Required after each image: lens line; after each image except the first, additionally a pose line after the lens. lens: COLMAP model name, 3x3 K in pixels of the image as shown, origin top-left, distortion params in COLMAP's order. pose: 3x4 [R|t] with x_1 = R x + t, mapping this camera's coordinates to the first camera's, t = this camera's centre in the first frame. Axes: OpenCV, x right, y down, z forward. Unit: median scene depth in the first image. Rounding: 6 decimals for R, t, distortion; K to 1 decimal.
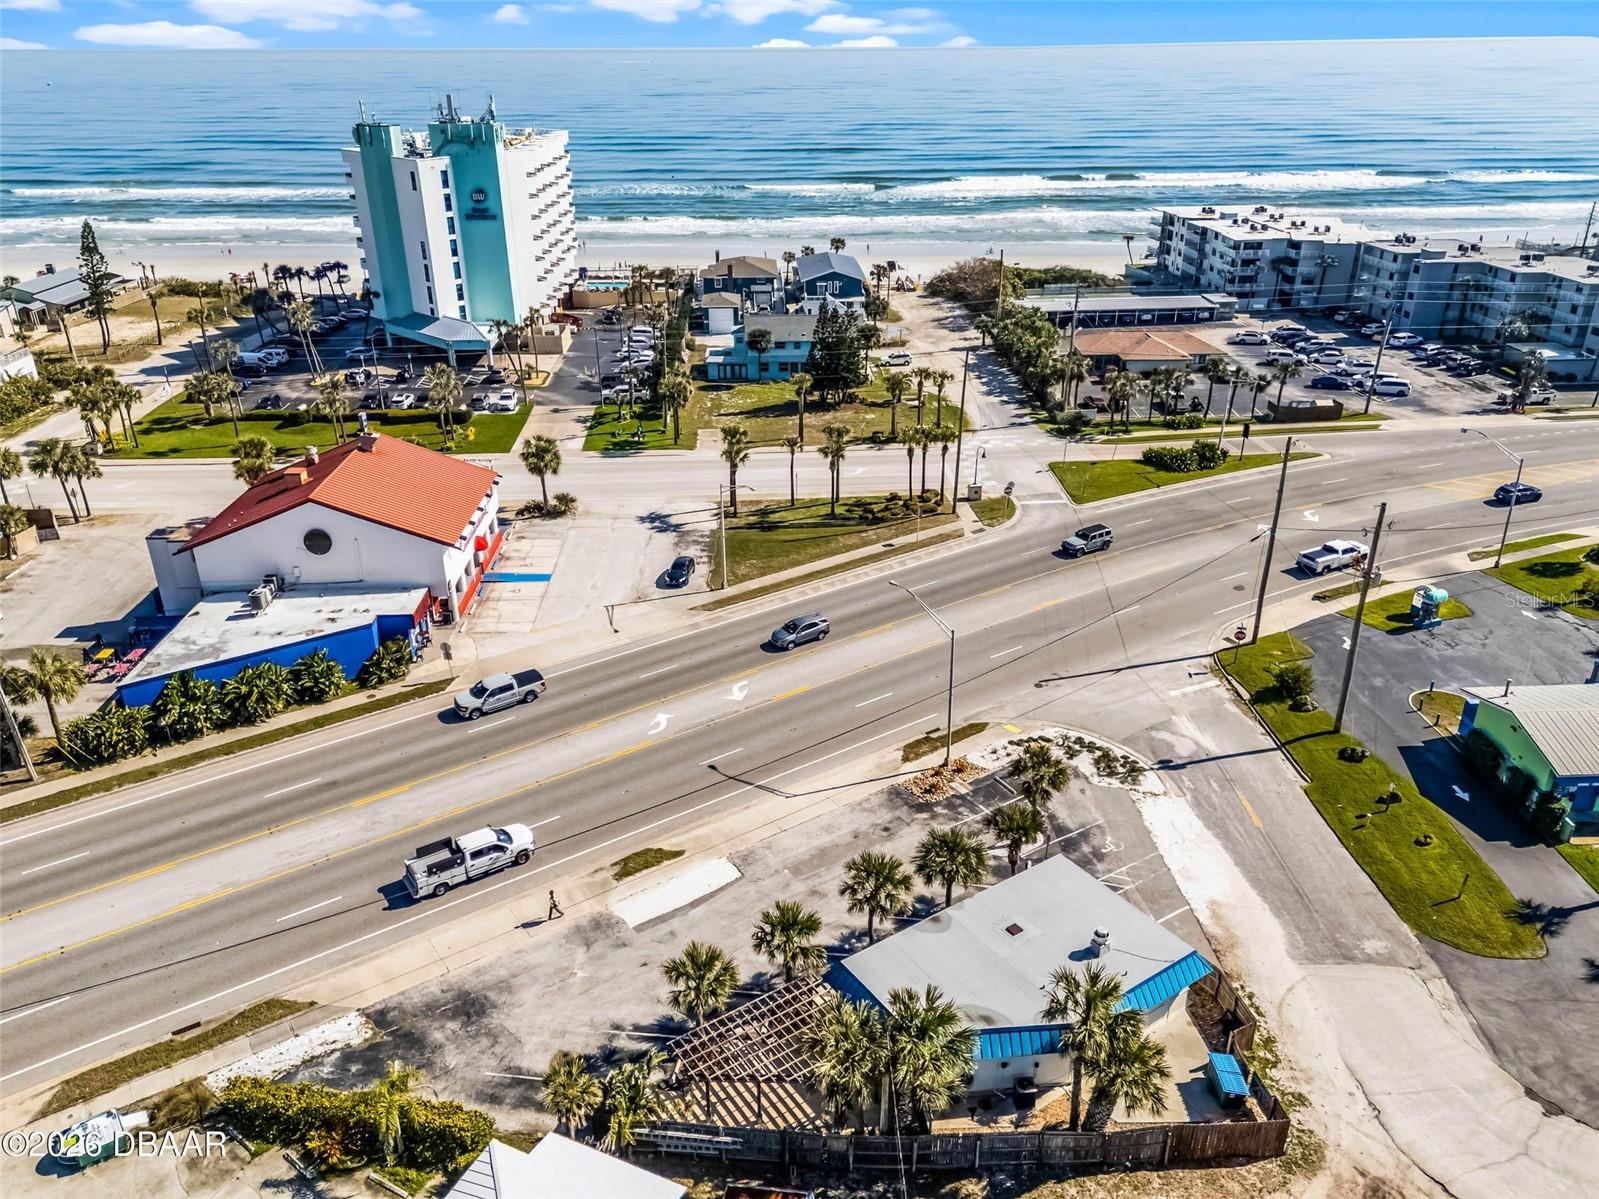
lens RADIAL K [[1173.2, 0, 798.2], [0, 1173.2, 598.7], [0, 0, 1]] dist [0.074913, -0.069220]
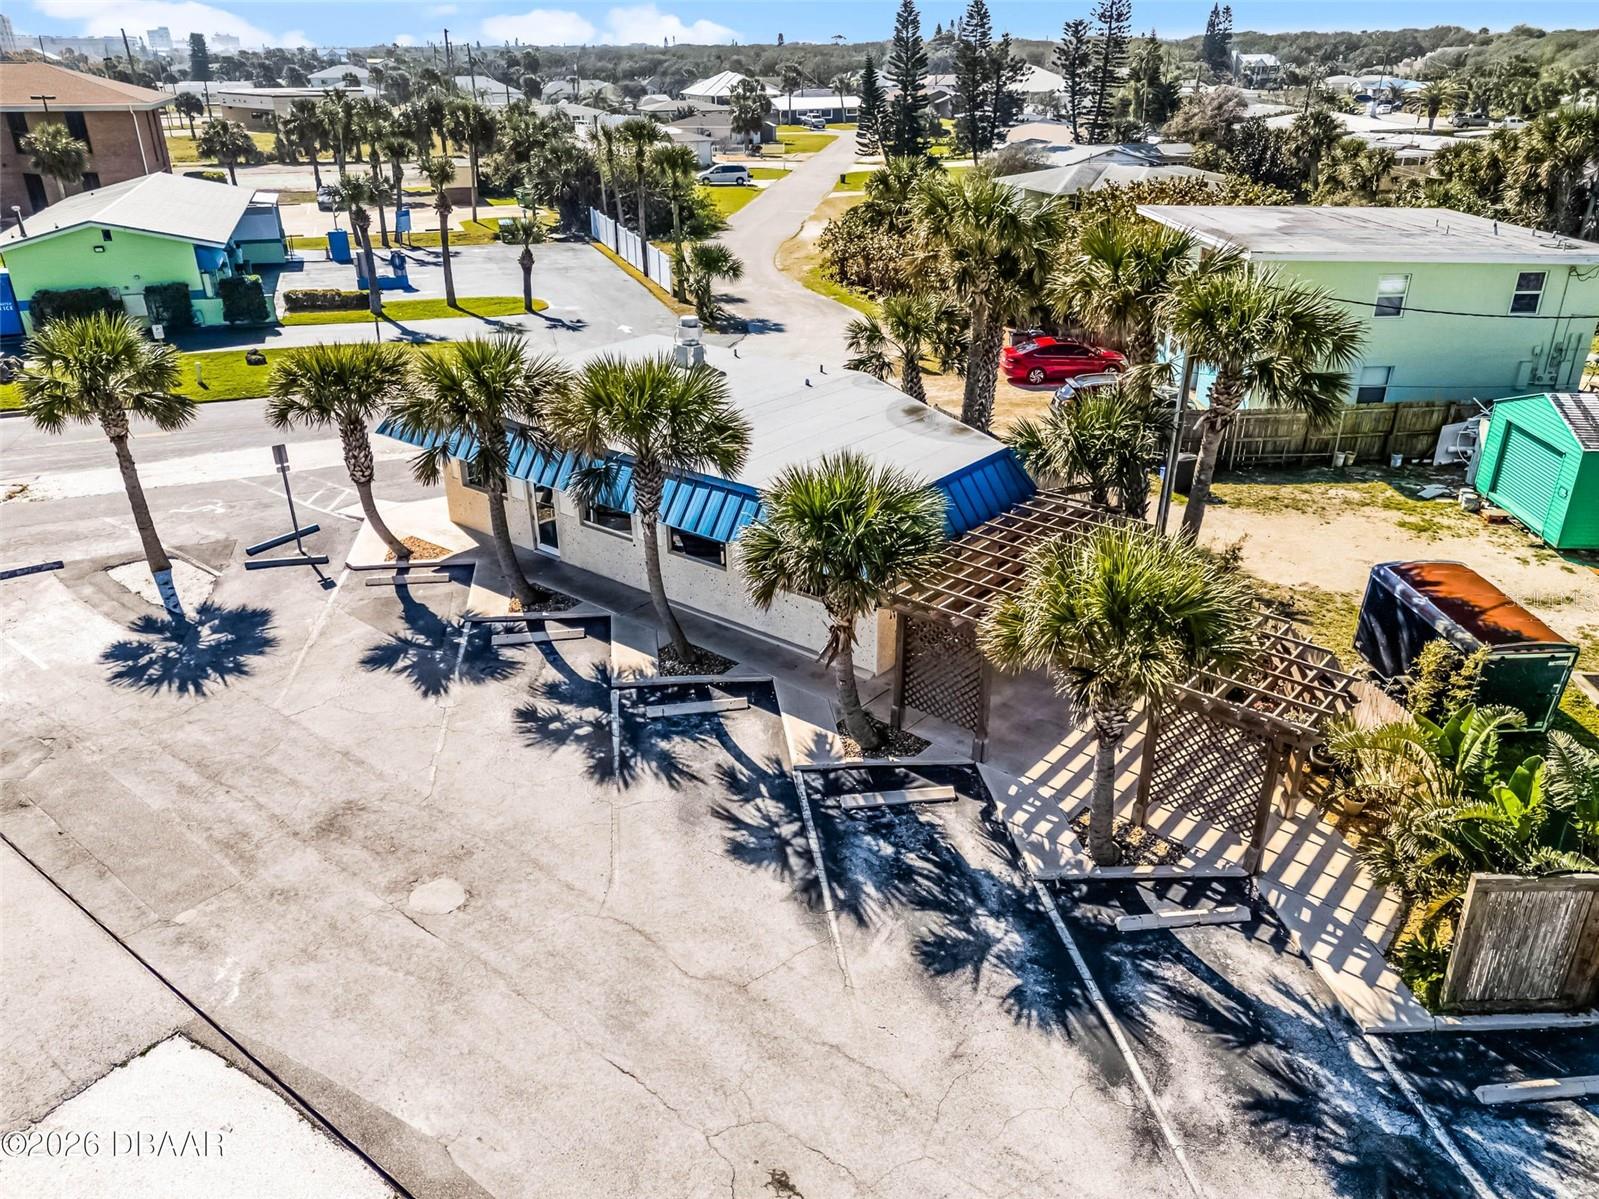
lens RADIAL K [[1173.2, 0, 798.2], [0, 1173.2, 598.7], [0, 0, 1]] dist [0.074913, -0.069220]
pose [[-0.294200, -0.395508, 0.870069, -0.192462], [0.410990, 0.769534, 0.488778, 0.076016], [-0.862864, 0.501388, -0.063847, 0.644990]]
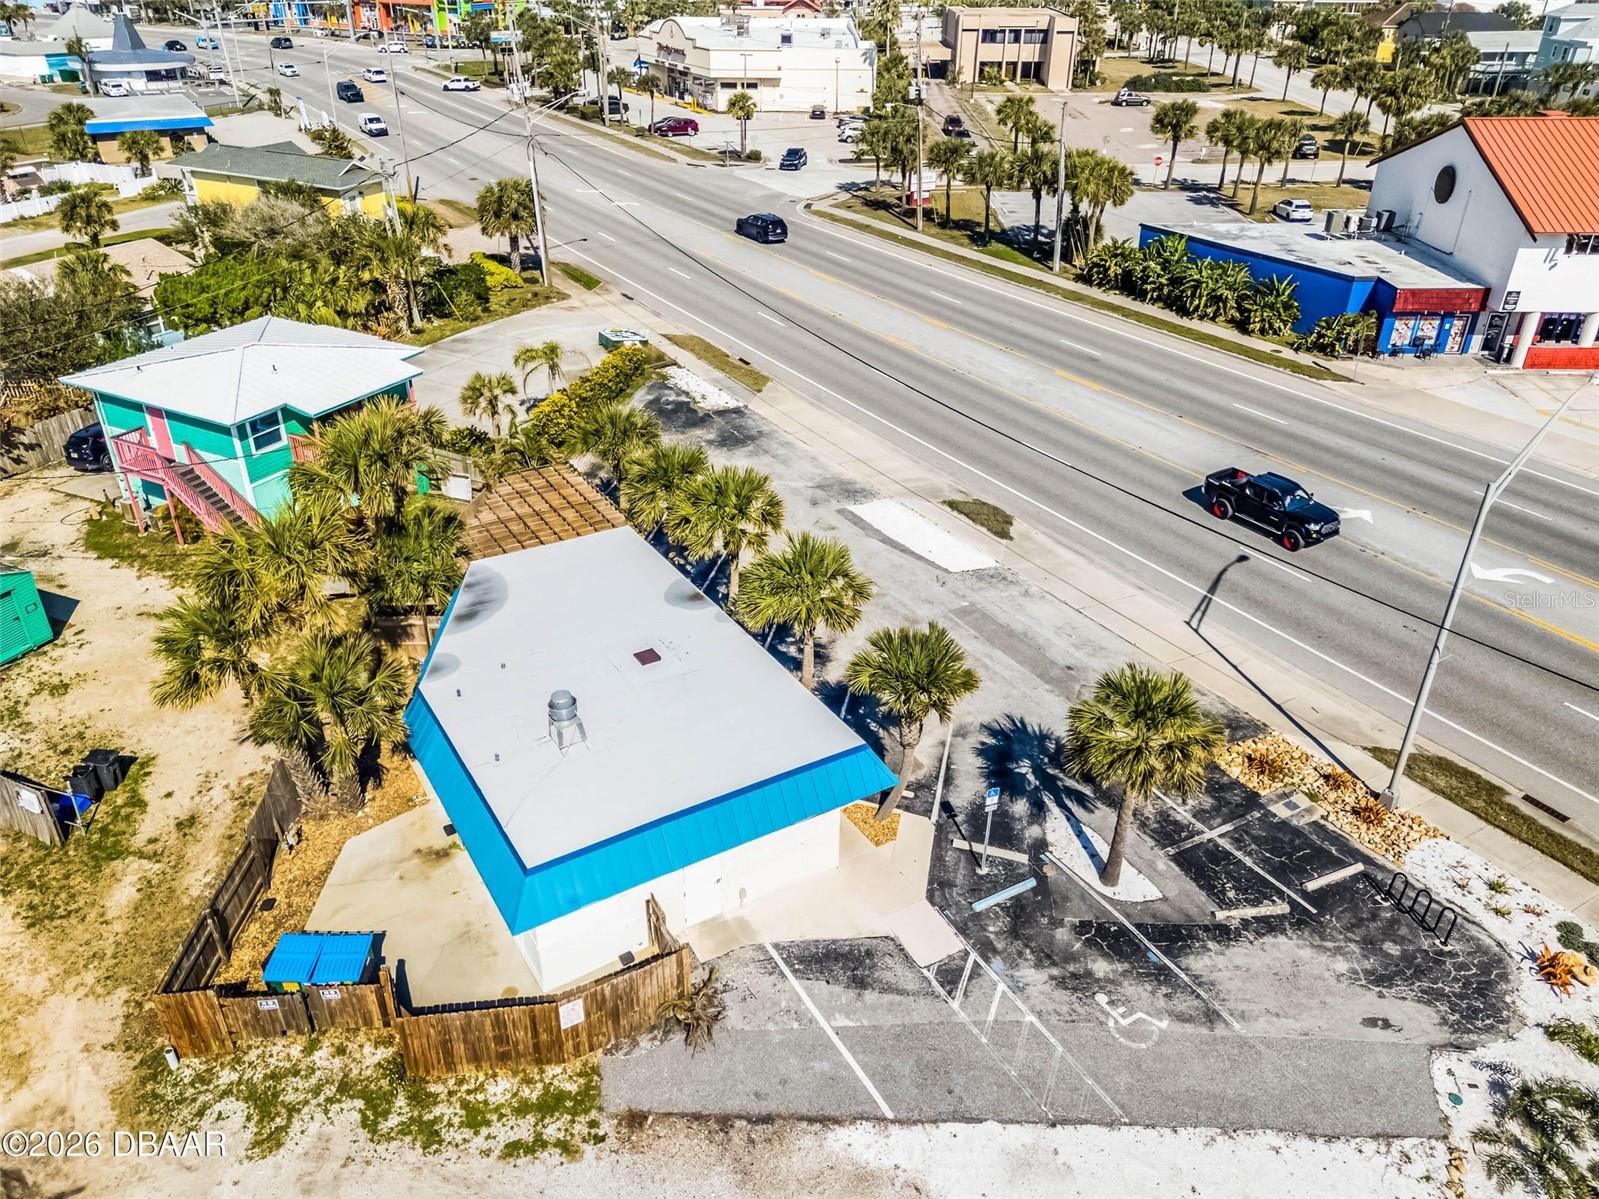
lens RADIAL K [[1173.2, 0, 798.2], [0, 1173.2, 598.7], [0, 0, 1]] dist [0.074913, -0.069220]
pose [[-0.047914, 0.500437, -0.864446, 0.413075], [-0.428529, 0.771448, 0.470352, -0.026172], [0.902256, 0.392977, 0.177489, 0.599427]]
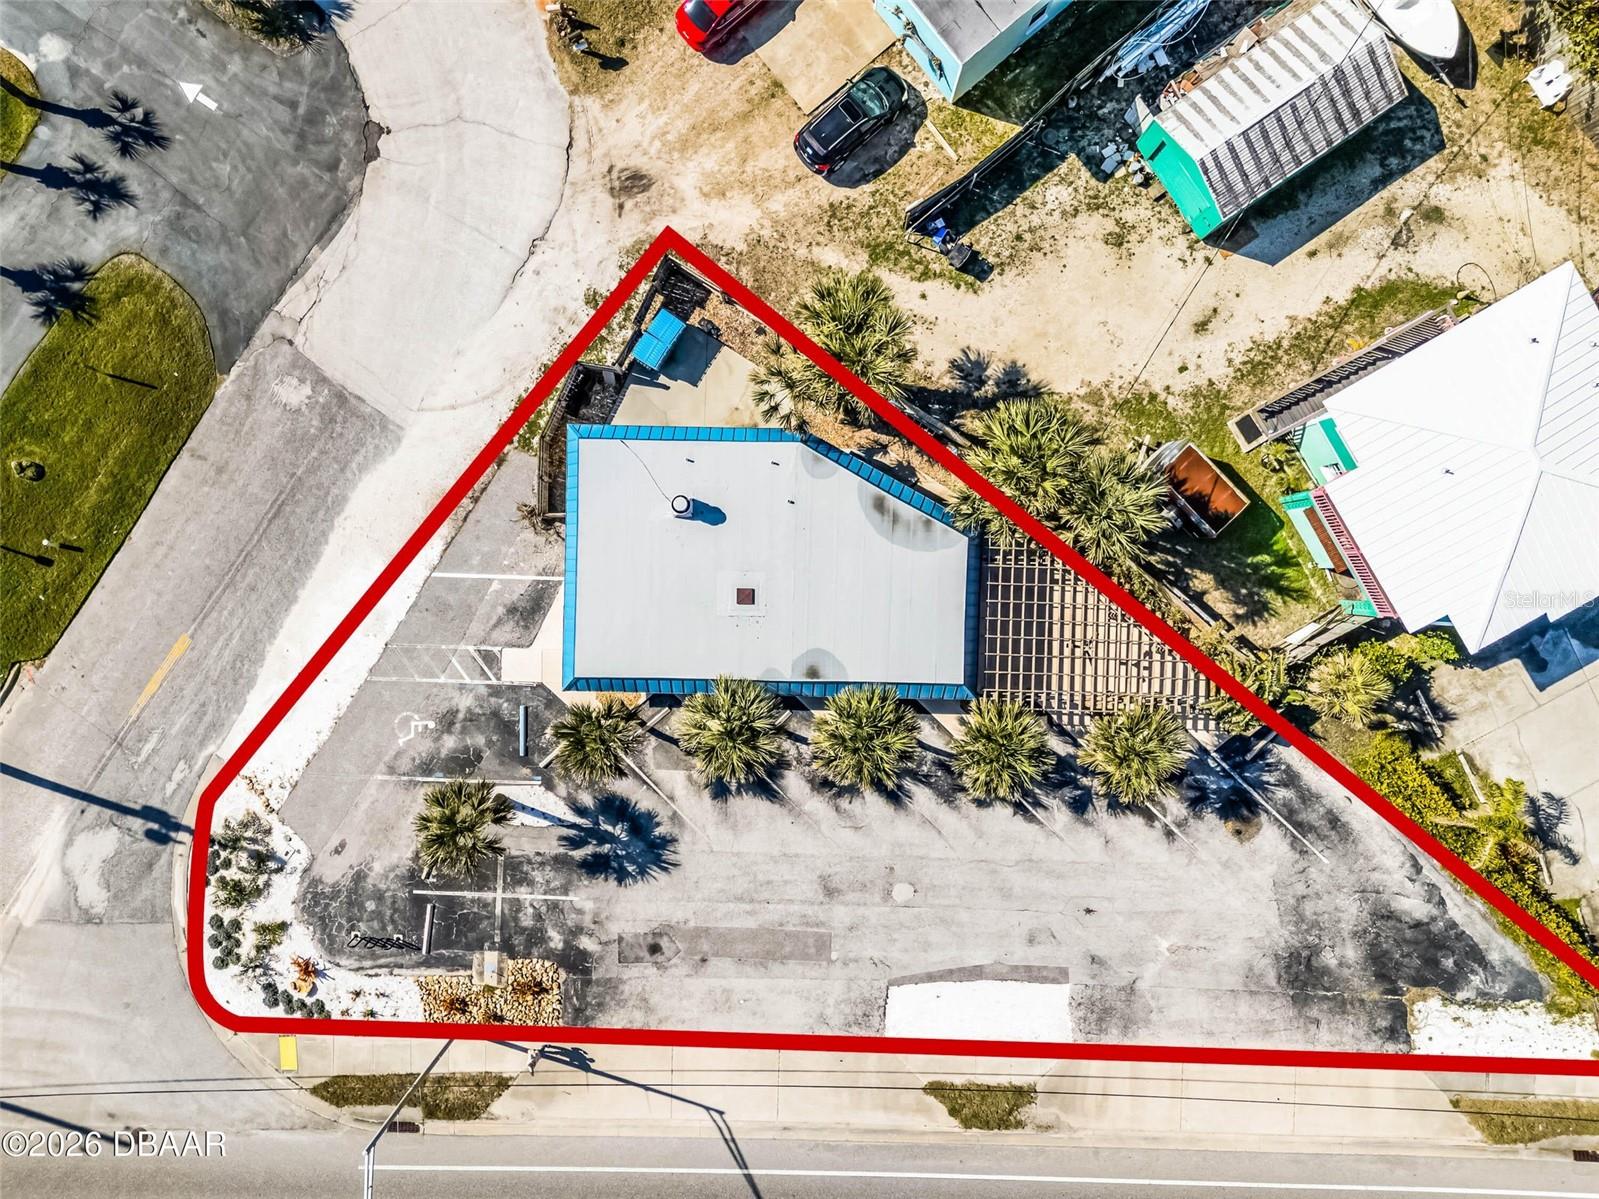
lens RADIAL K [[1173.2, 0, 798.2], [0, 1173.2, 598.7], [0, 0, 1]] dist [0.074913, -0.069220]
pose [[-0.817234, -0.576261, 0.007143, 0.093199], [0.259432, -0.356793, 0.897437, -0.245326], [-0.514610, 0.735270, 0.441084, 0.408462]]
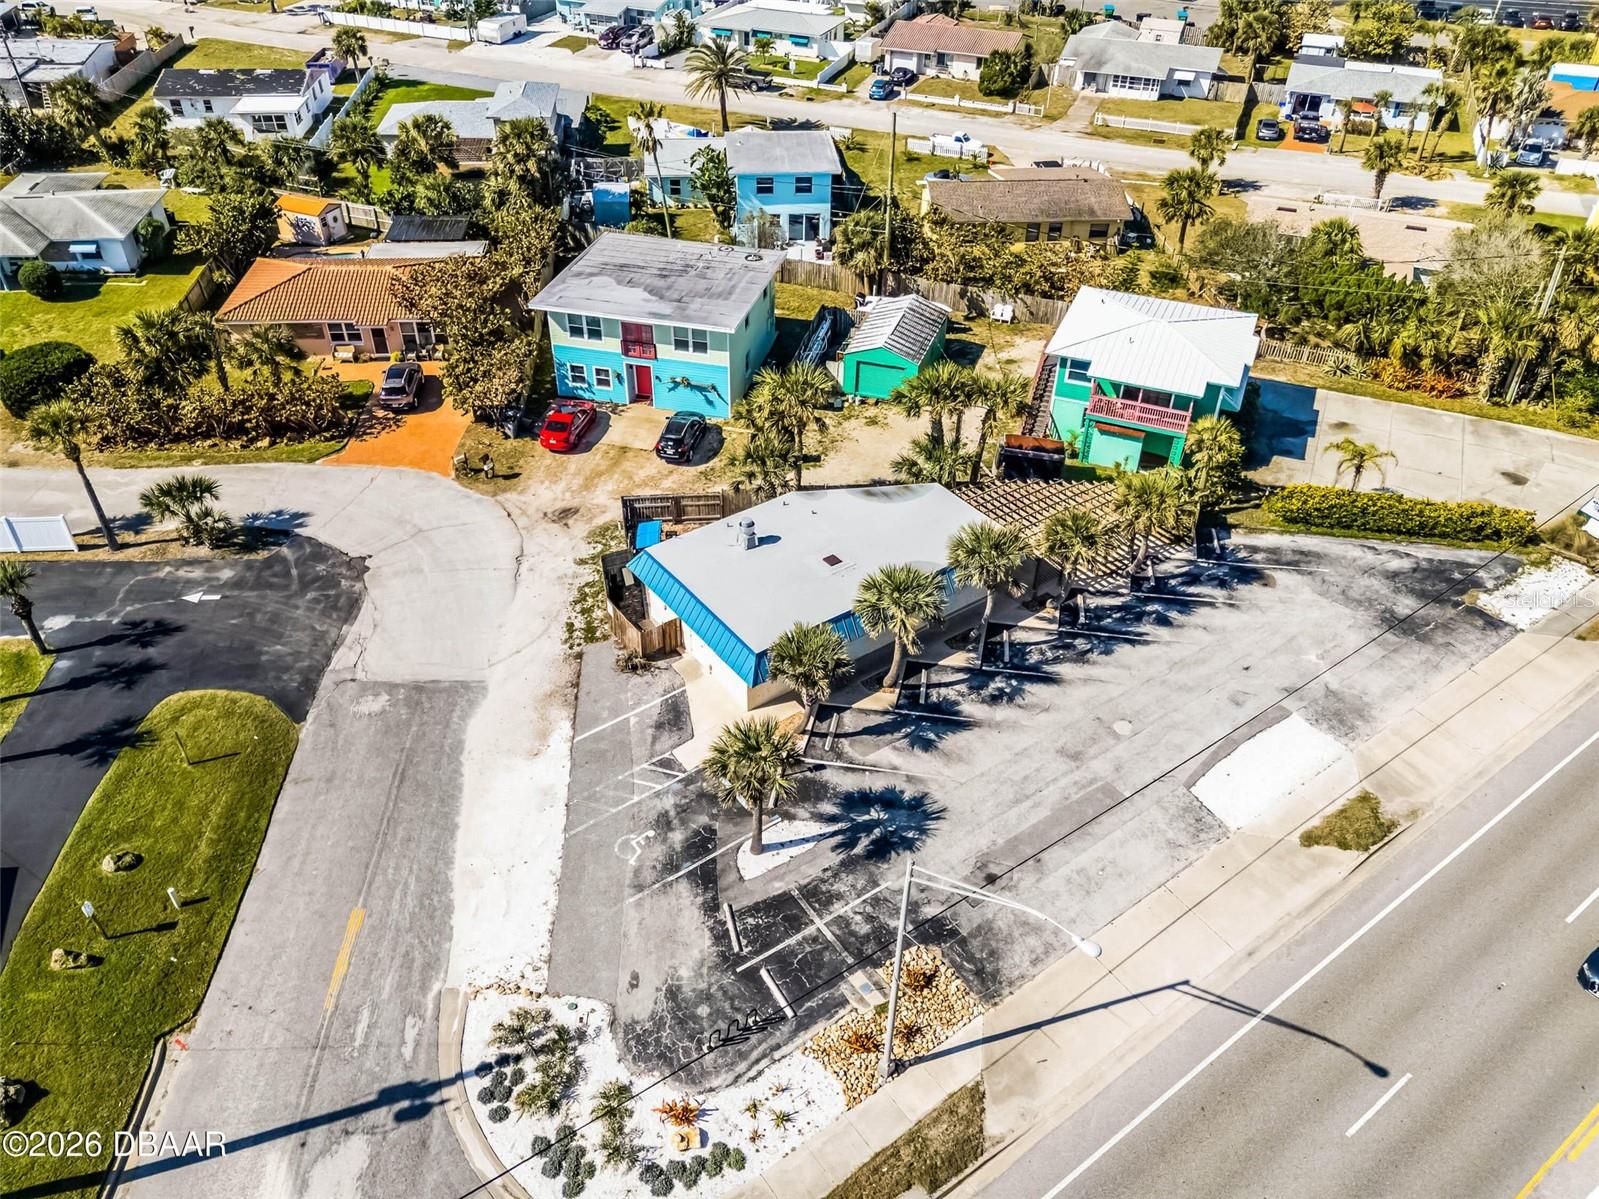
lens RADIAL K [[1167.8, 0, 797.3], [0, 1167.8, 601.0], [0, 0, 1]] dist [0.077844, -0.067184]
pose [[-0.999242, 0.017756, -0.034631, 0.151907], [-0.022763, 0.455102, 0.890148, -0.316887], [0.031566, 0.890262, -0.454353, 0.901458]]
